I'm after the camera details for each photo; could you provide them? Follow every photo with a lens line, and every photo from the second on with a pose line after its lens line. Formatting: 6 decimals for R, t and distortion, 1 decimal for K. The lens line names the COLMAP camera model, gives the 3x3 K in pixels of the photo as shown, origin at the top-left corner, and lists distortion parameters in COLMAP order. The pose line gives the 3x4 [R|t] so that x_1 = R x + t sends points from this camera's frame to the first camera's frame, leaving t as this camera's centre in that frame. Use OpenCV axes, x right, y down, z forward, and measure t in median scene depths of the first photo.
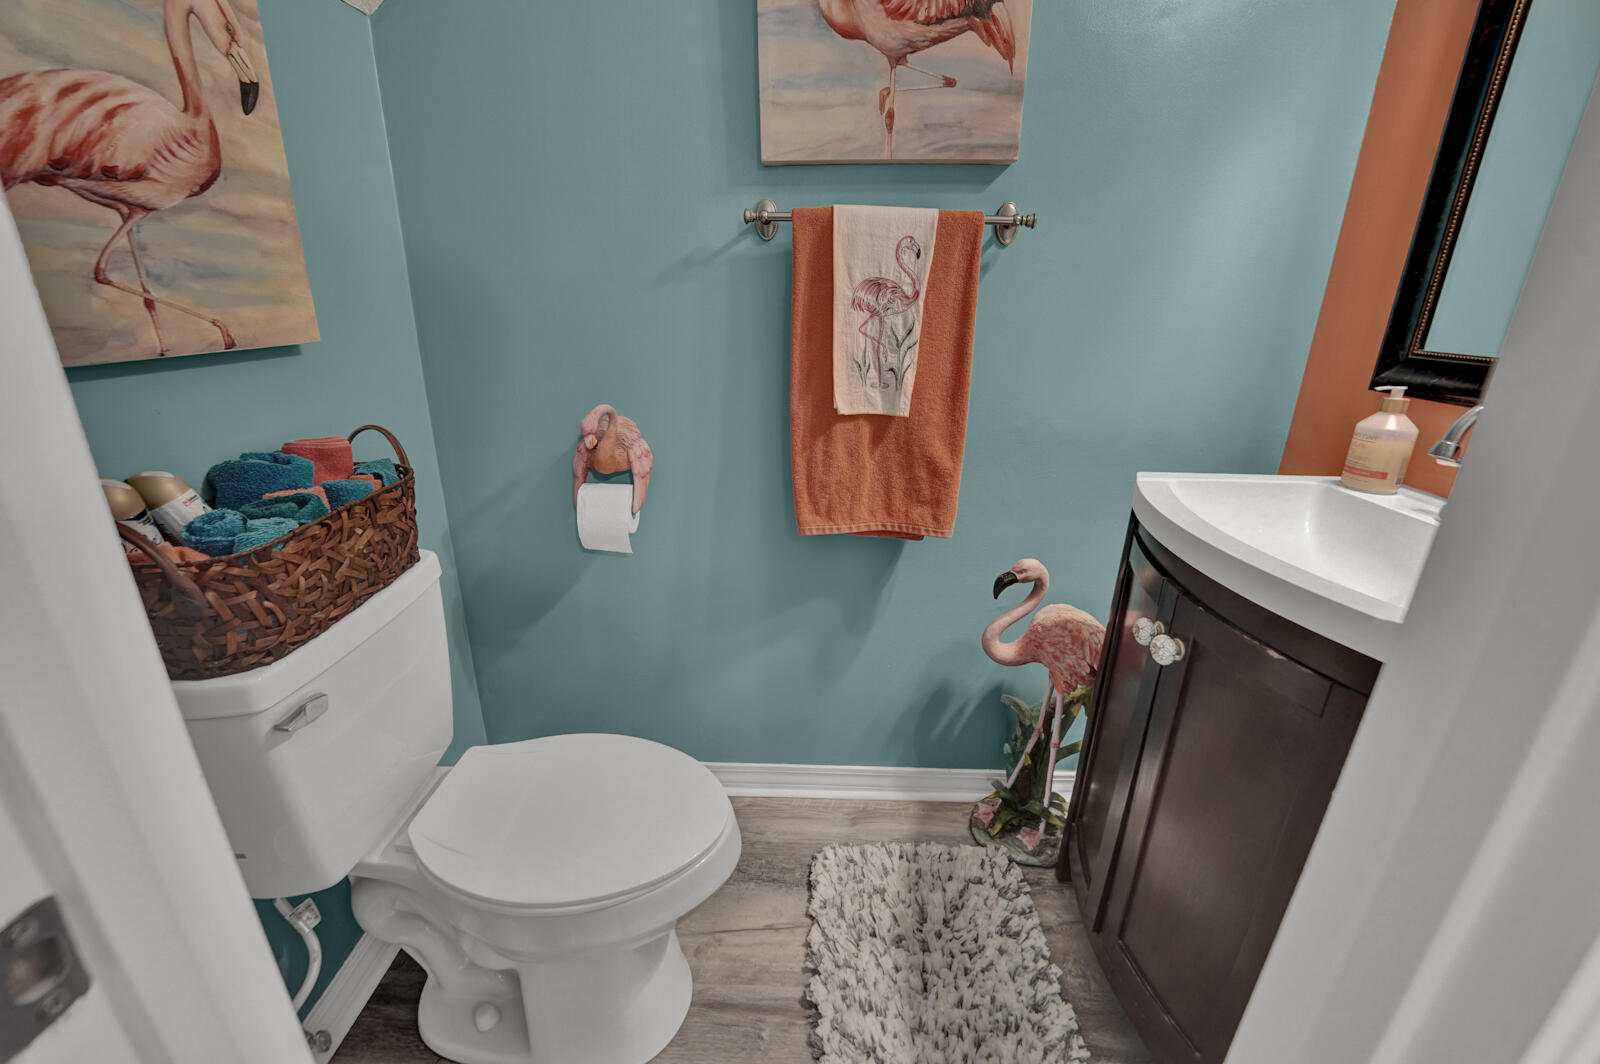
lens RADIAL K [[655.7, 0, 776.6], [0, 655.7, 534.1], [0, 0, 1]] dist [-0.028102, 0.004098]
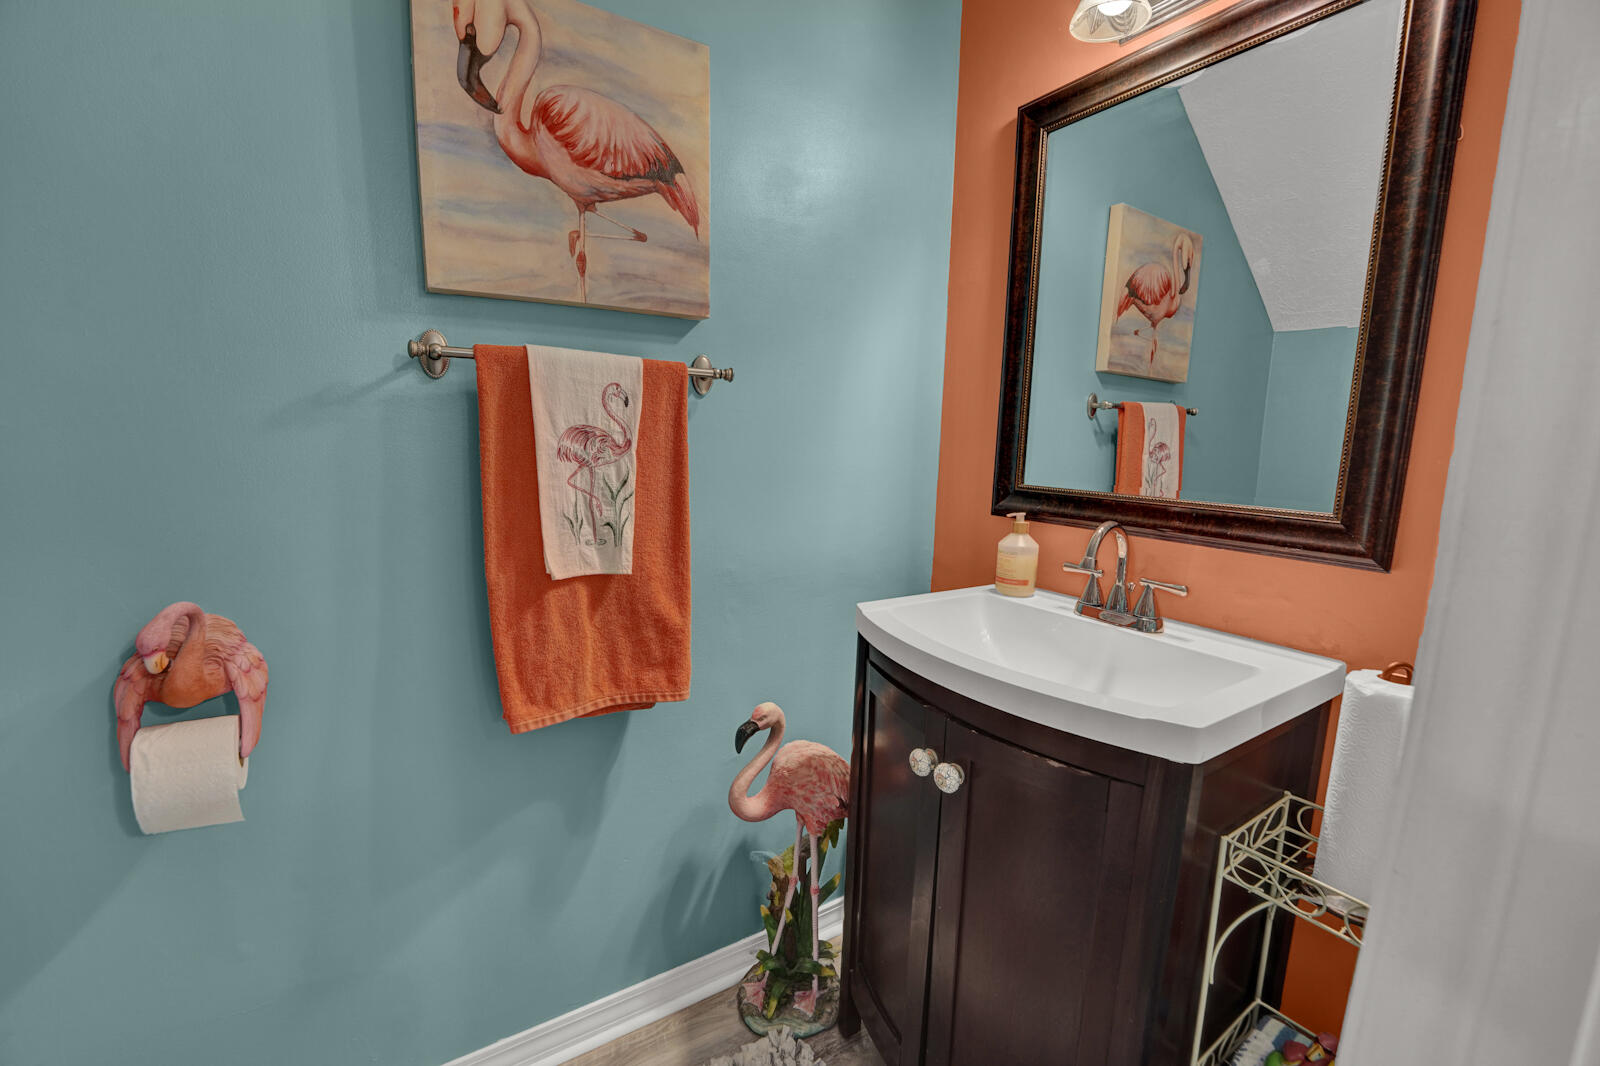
lens RADIAL K [[655.7, 0, 776.6], [0, 655.7, 535.1], [0, 0, 1]] dist [-0.028102, 0.004098]
pose [[0.830492, -0.073686, 0.552136, -0.124749], [0.175666, 0.975278, -0.134071, -0.077203], [-0.528606, 0.208337, 0.822904, 0.150574]]
